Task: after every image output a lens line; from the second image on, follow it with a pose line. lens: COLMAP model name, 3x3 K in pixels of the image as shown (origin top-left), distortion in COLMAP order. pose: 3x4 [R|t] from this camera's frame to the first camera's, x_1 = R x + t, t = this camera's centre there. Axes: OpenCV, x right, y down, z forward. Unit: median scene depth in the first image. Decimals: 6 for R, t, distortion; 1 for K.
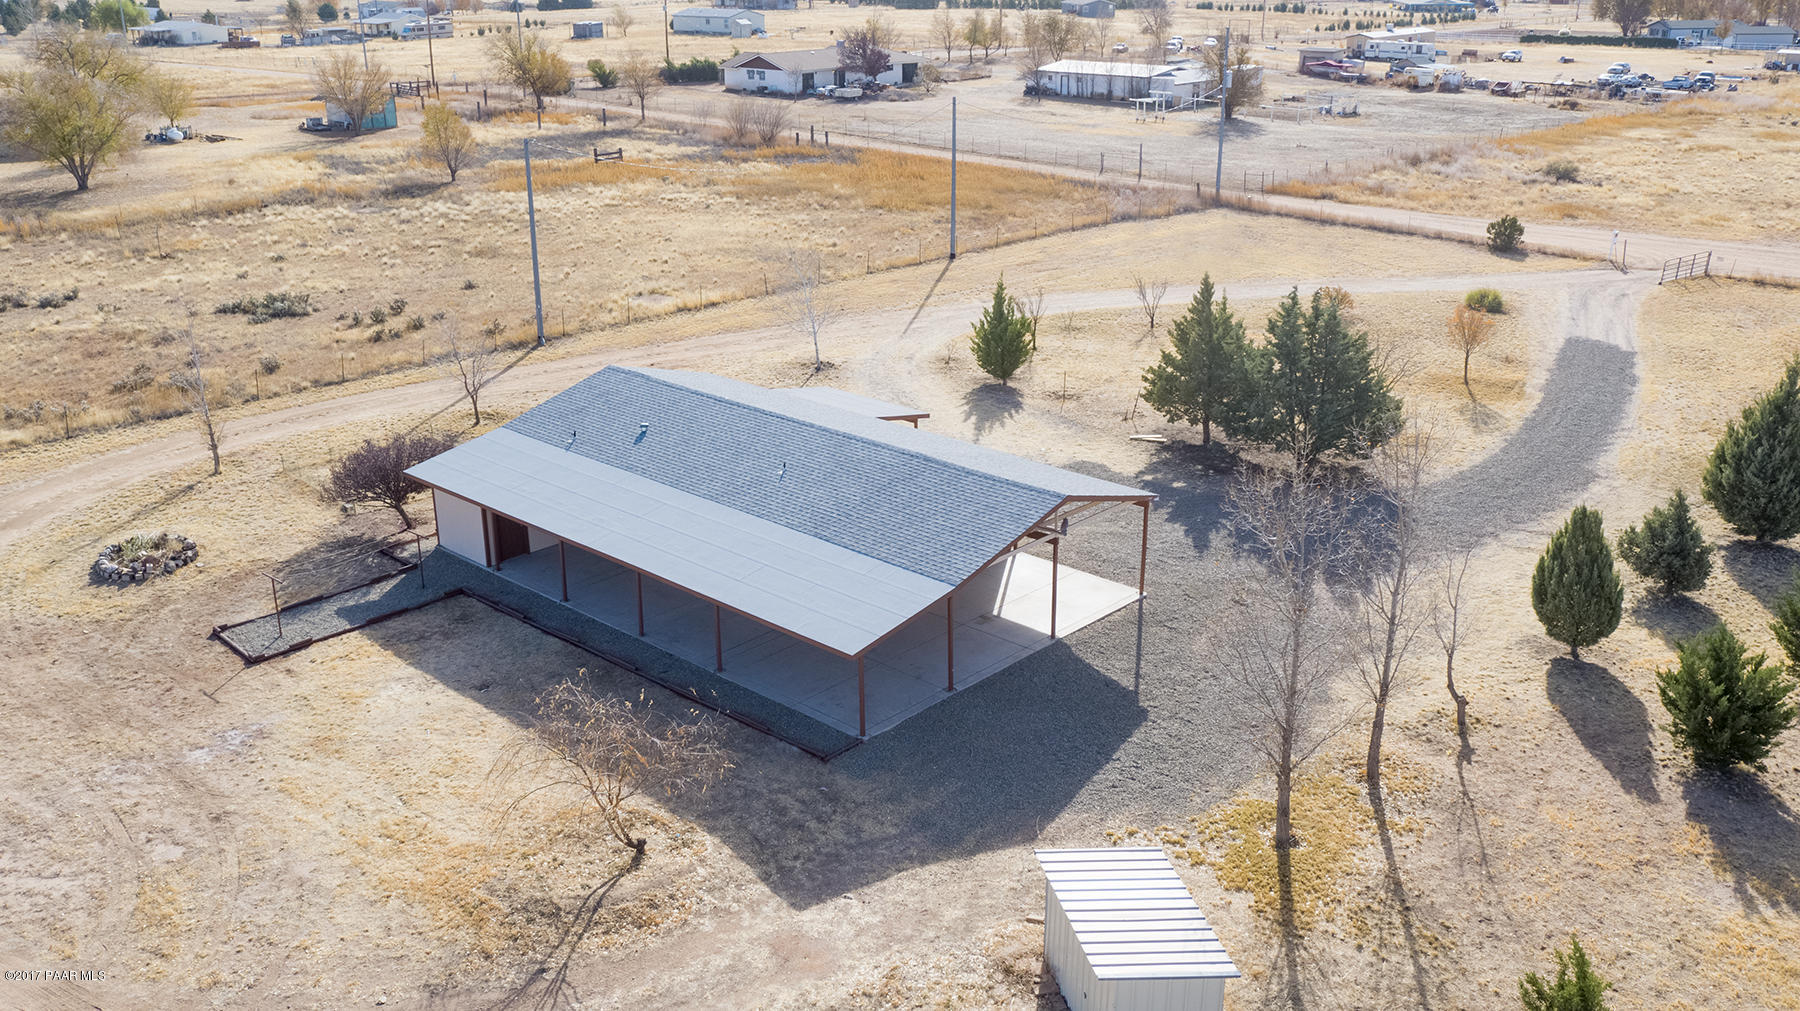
lens RADIAL K [[1552.0, 0, 891.2], [0, 1552.0, 503.1], [0, 0, 1]] dist [0.000801, 0.004252]
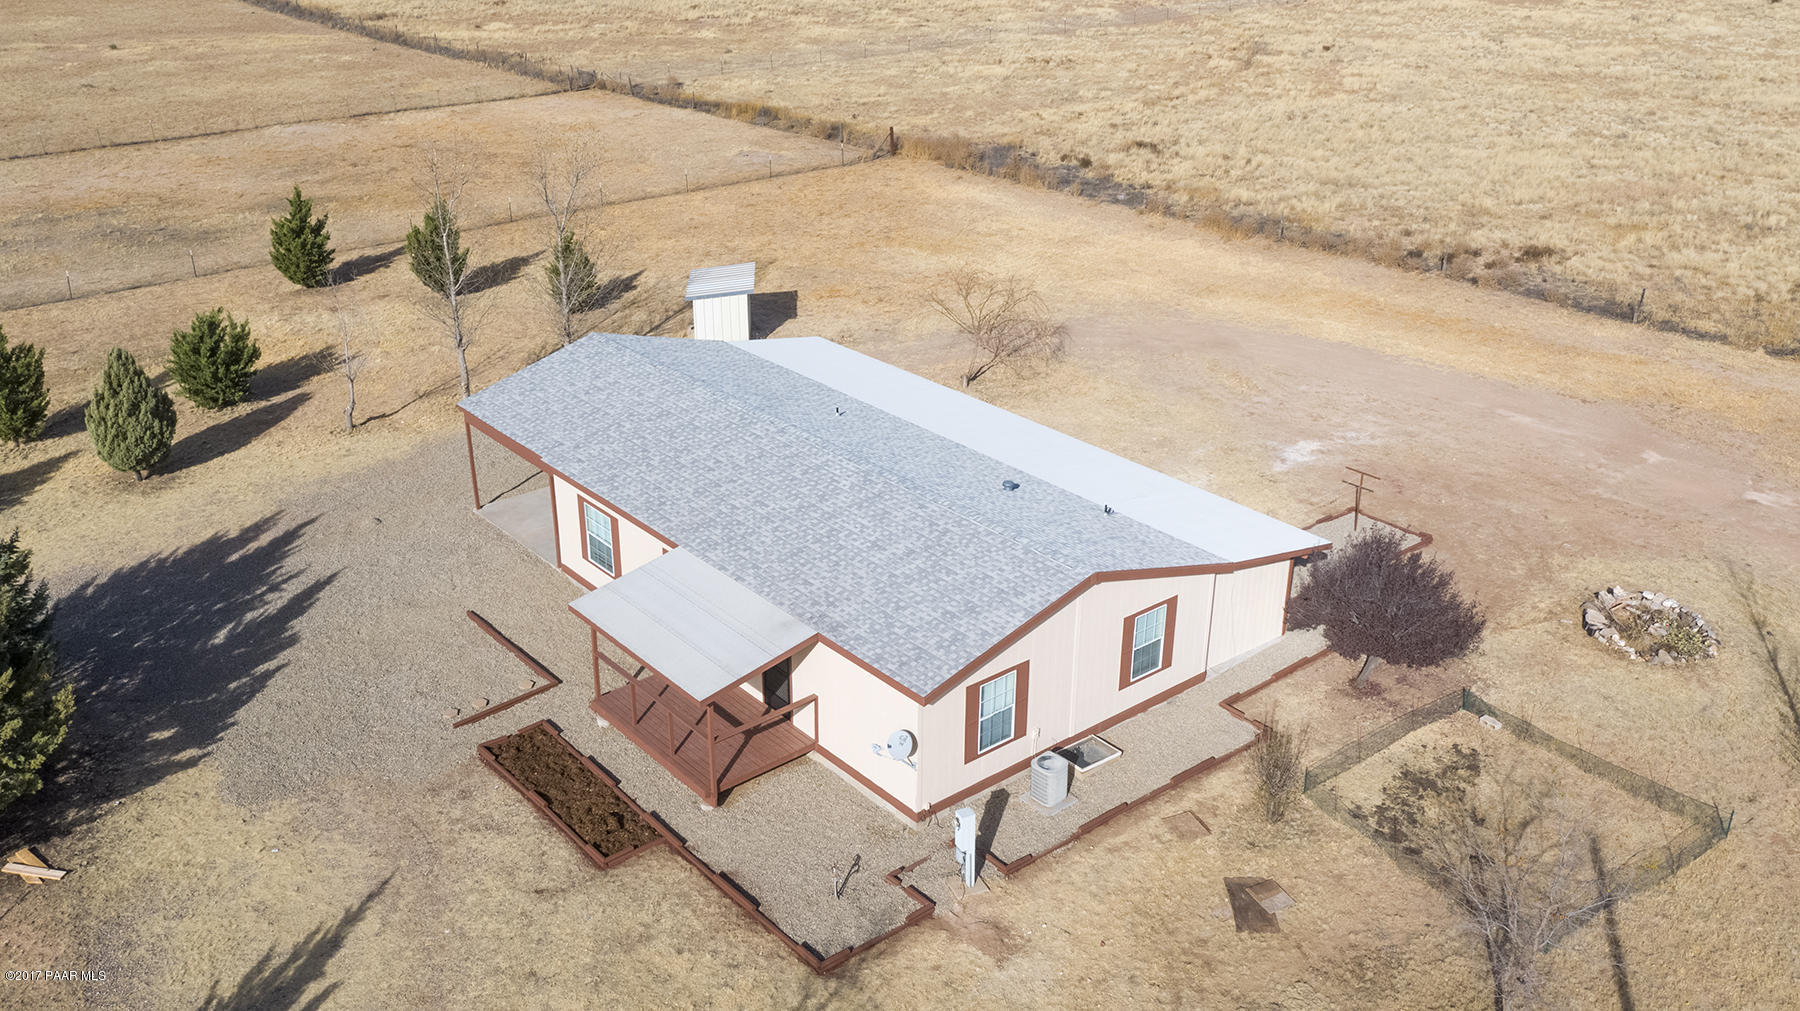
lens RADIAL K [[1552.0, 0, 891.2], [0, 1552.0, 503.1], [0, 0, 1]] dist [0.000801, 0.004252]
pose [[-0.992444, -0.047262, 0.113228, -0.188142], [0.045209, 0.717048, 0.695556, -0.561467], [-0.114064, 0.695420, -0.709493, 1.537849]]
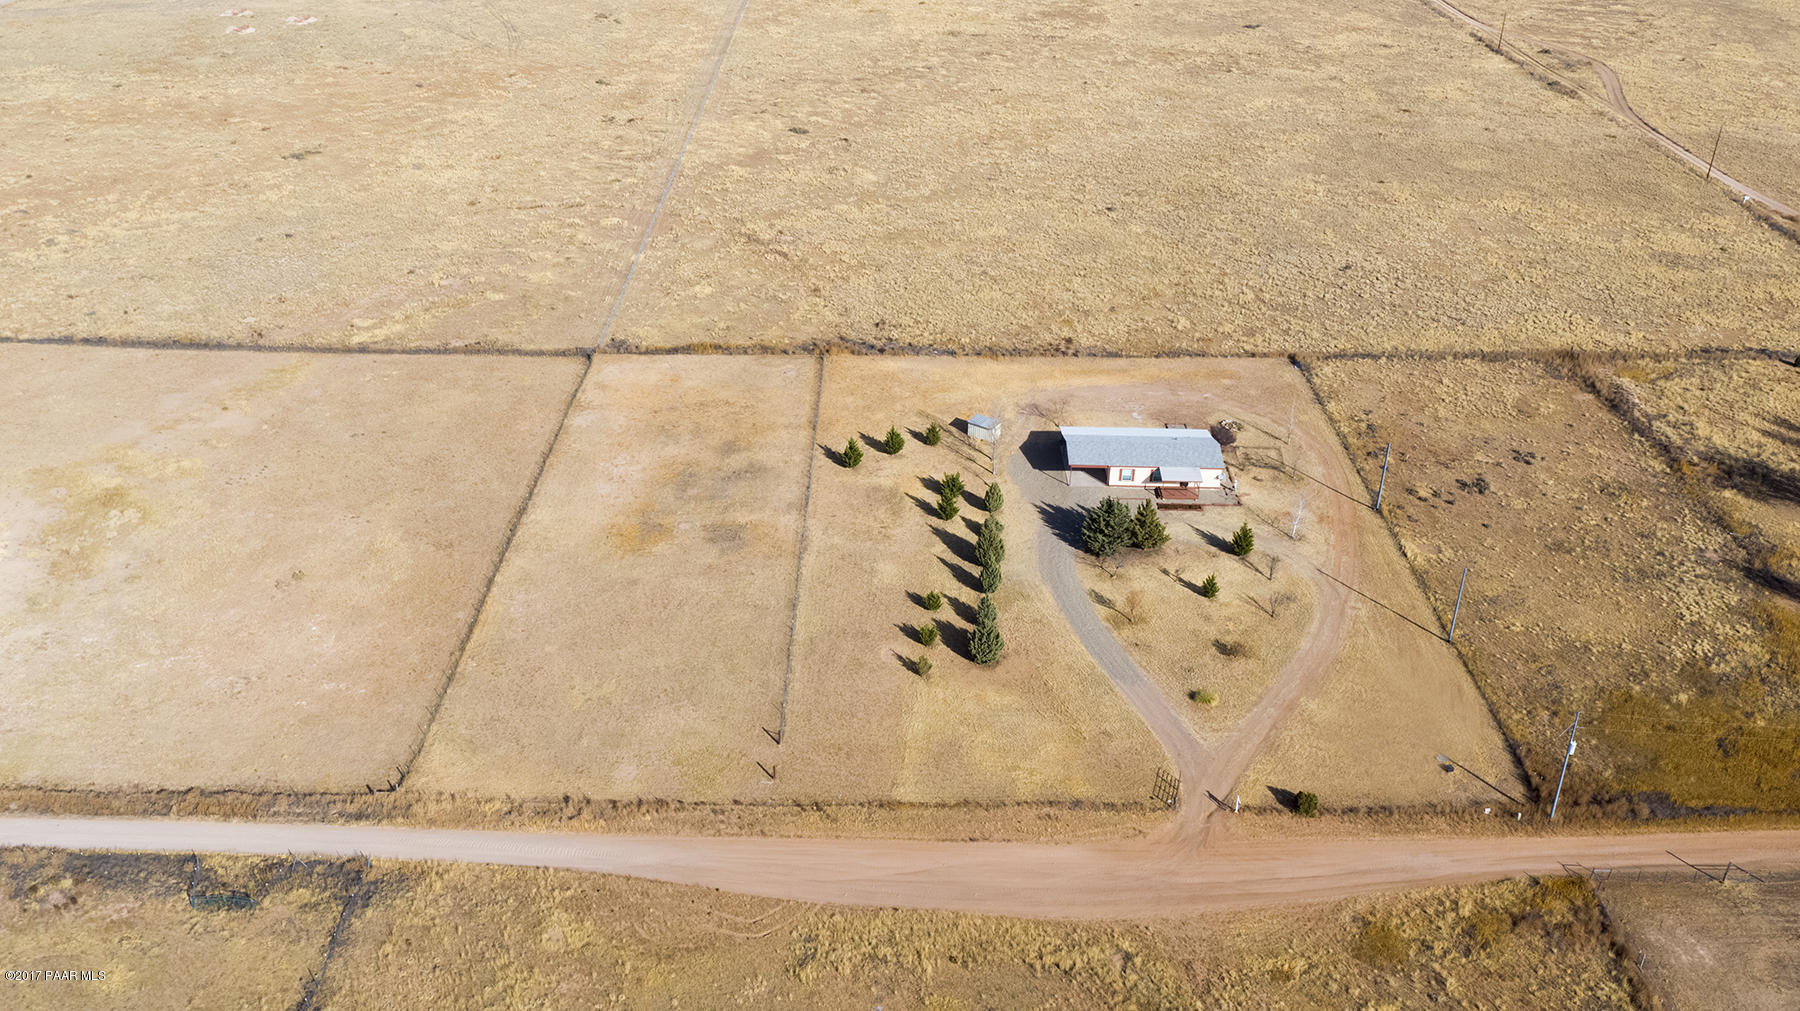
lens RADIAL K [[1552.0, 0, 891.2], [0, 1552.0, 503.1], [0, 0, 1]] dist [0.000801, 0.004252]
pose [[-0.731377, 0.315202, -0.604761, 2.958550], [-0.249900, 0.701231, 0.667702, -2.506575], [0.634538, 0.639471, -0.434095, 2.426217]]
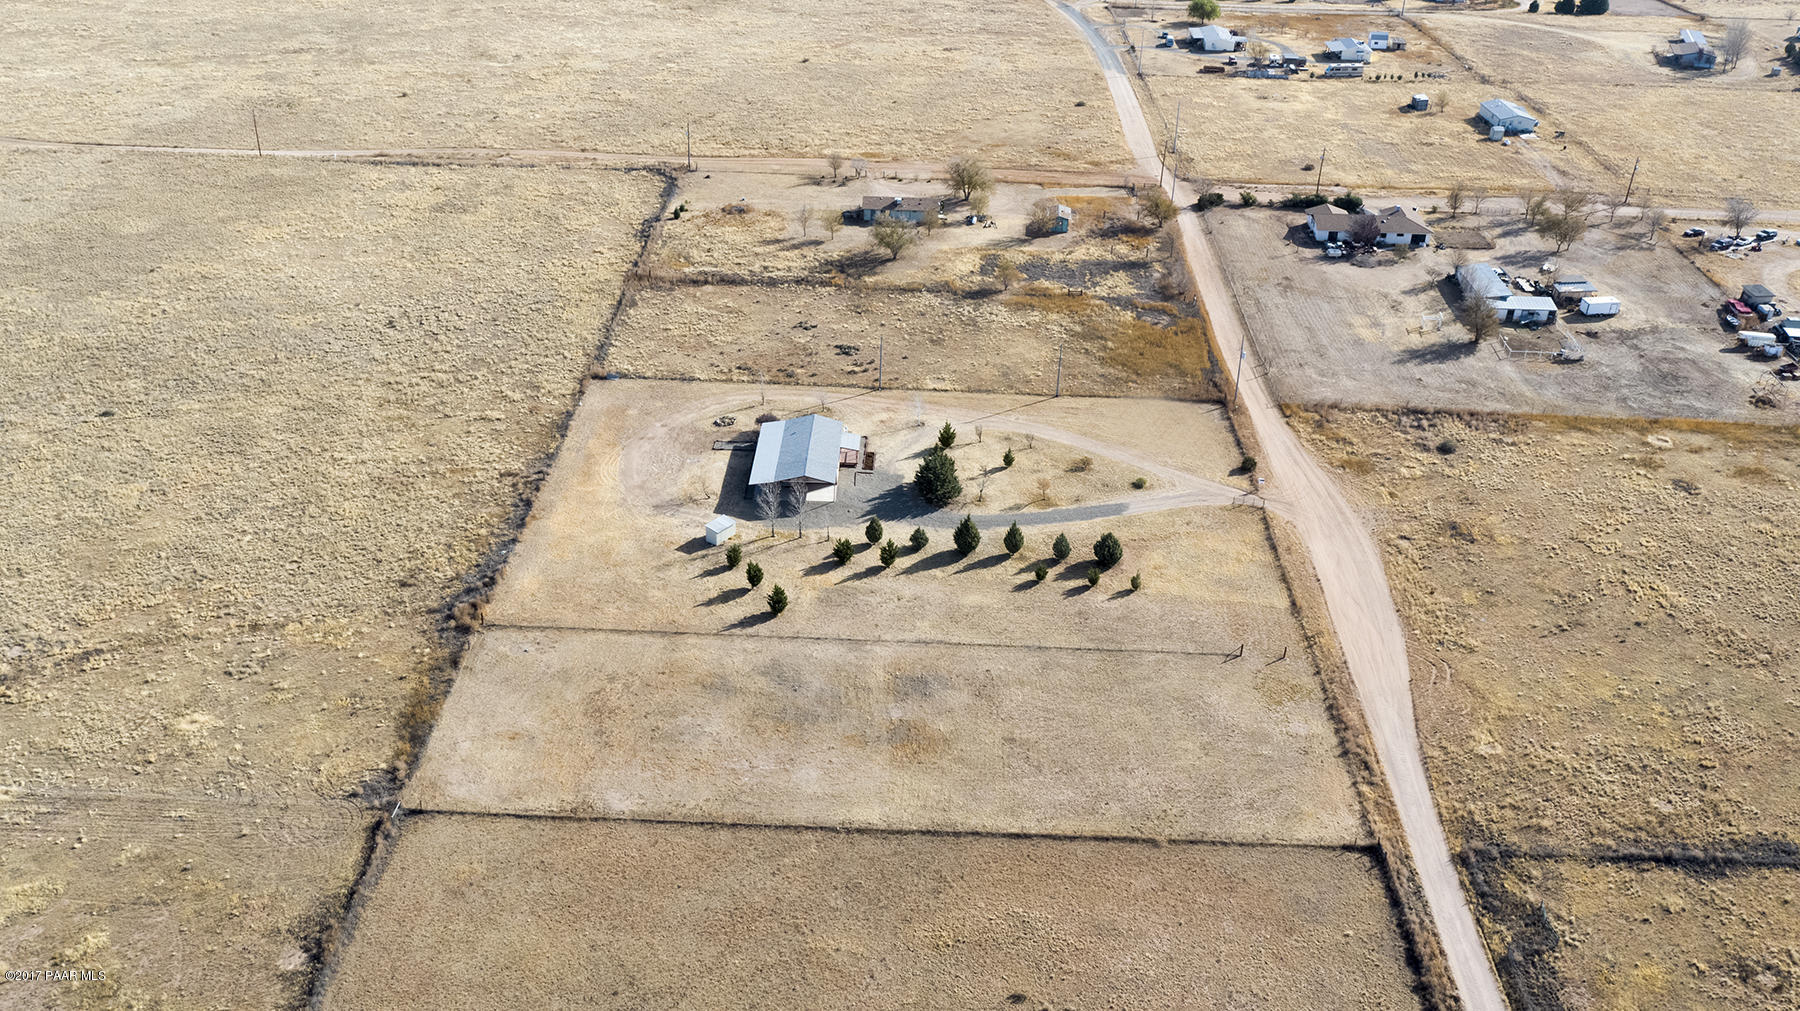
lens RADIAL K [[1552.0, 0, 891.2], [0, 1552.0, 503.1], [0, 0, 1]] dist [0.000801, 0.004252]
pose [[0.663243, 0.388245, -0.639824, 3.214477], [-0.283679, 0.921539, 0.265126, -1.212469], [0.692557, 0.005662, 0.721341, -2.277557]]
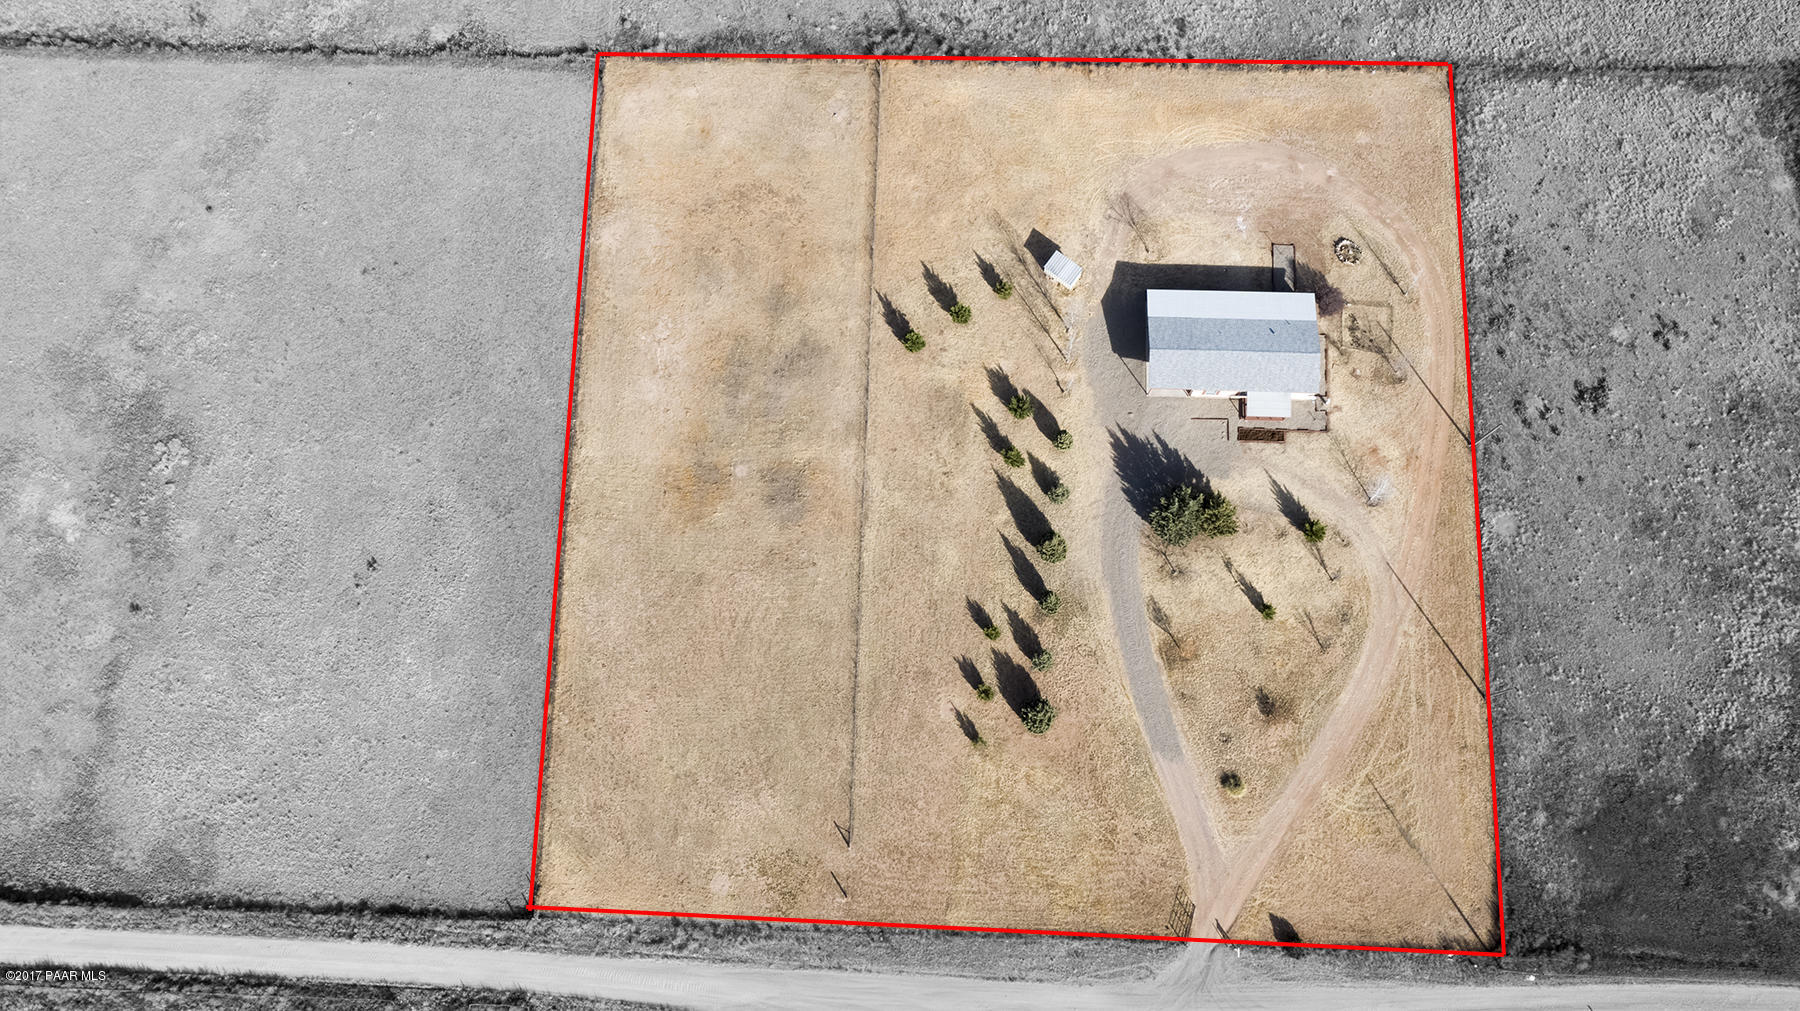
lens RADIAL K [[1552.0, 0, 891.2], [0, 1552.0, 503.1], [0, 0, 1]] dist [0.000801, 0.004252]
pose [[-0.749583, 0.647394, -0.137861, 1.306578], [-0.210089, -0.035191, 0.977049, -3.507699], [0.627684, 0.761342, 0.162389, 0.128647]]
